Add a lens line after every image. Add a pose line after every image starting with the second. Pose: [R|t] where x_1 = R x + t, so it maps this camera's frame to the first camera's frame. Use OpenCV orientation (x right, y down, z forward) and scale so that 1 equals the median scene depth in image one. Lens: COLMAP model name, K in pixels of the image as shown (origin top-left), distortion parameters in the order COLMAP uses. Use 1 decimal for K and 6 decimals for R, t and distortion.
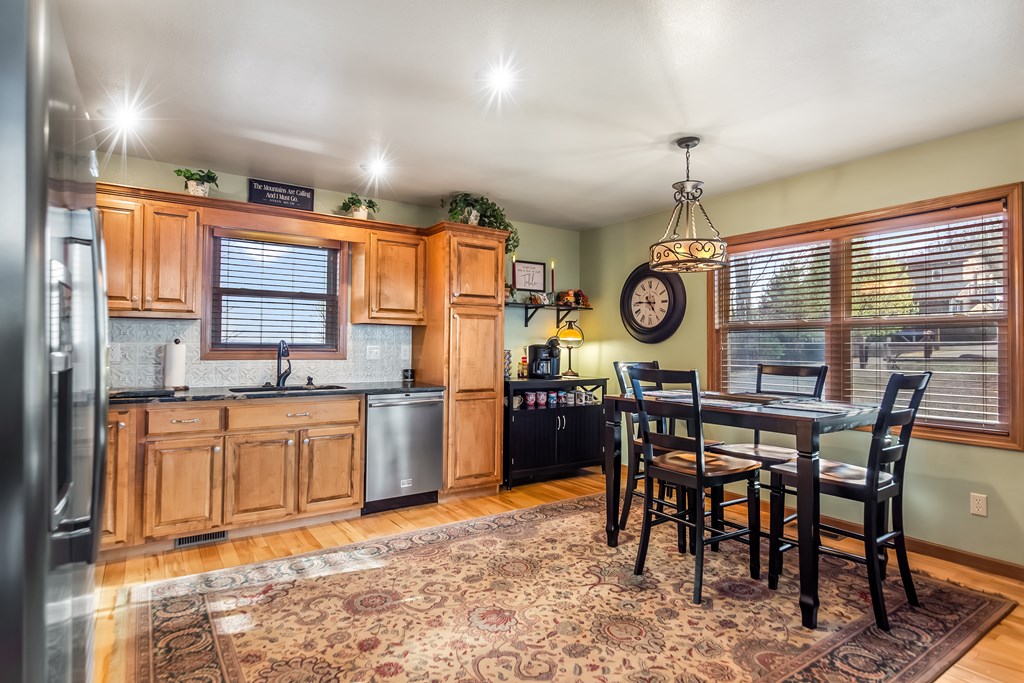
lens RADIAL K [[545.5, 0, 512.1], [0, 545.5, 337.6], [0, 0, 1]] dist [-0.002563, -0.000253]
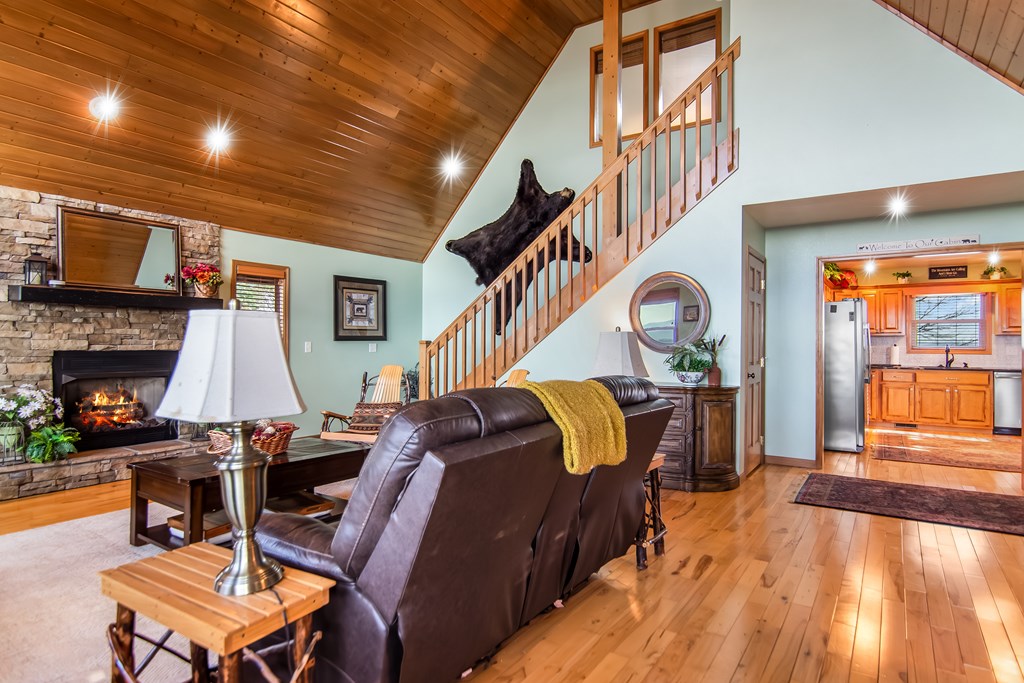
lens RADIAL K [[574.3, 0, 509.6], [0, 574.3, 338.8], [0, 0, 1]] dist [0.003134, 0.001799]
pose [[0.382761, -0.016950, -0.923692, 0.964822], [0.012239, 0.999837, -0.013276, -0.008002], [0.923766, -0.006223, 0.382906, -1.376984]]
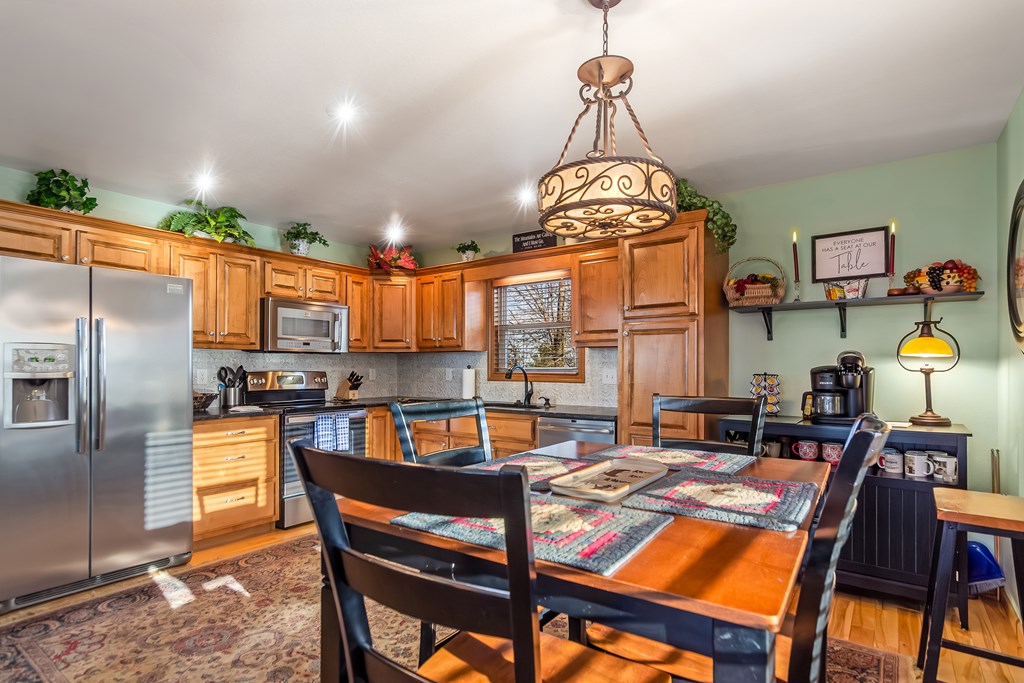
lens RADIAL K [[528.9, 0, 512.7], [0, 528.9, 364.0], [0, 0, 1]] dist [-0.000276, 0.000069]
pose [[0.314610, -0.014638, -0.949108, 0.668244], [0.017333, 0.999803, -0.009674, 0.013275], [0.949063, -0.013407, 0.314802, 0.628195]]
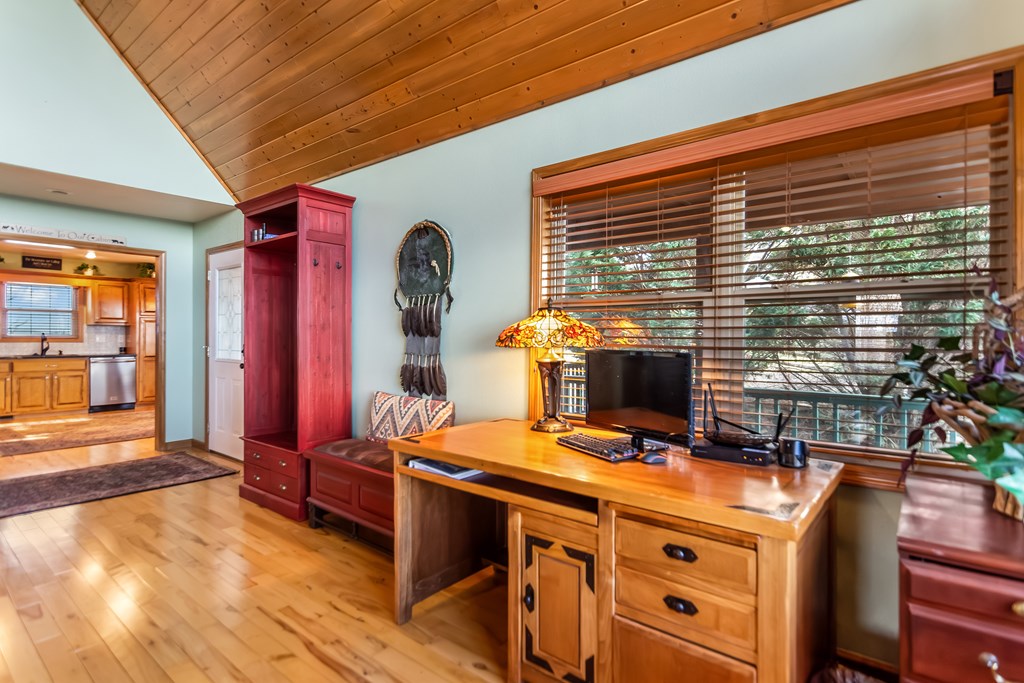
lens RADIAL K [[518.6, 0, 512.9], [0, 518.6, 338.8], [0, 0, 1]] dist [-0.002708, -0.000329]
pose [[0.955010, -0.007600, 0.296477, 0.734095], [0.001611, 0.999790, 0.020440, -0.011644], [-0.296570, -0.019042, 0.954821, -1.479767]]
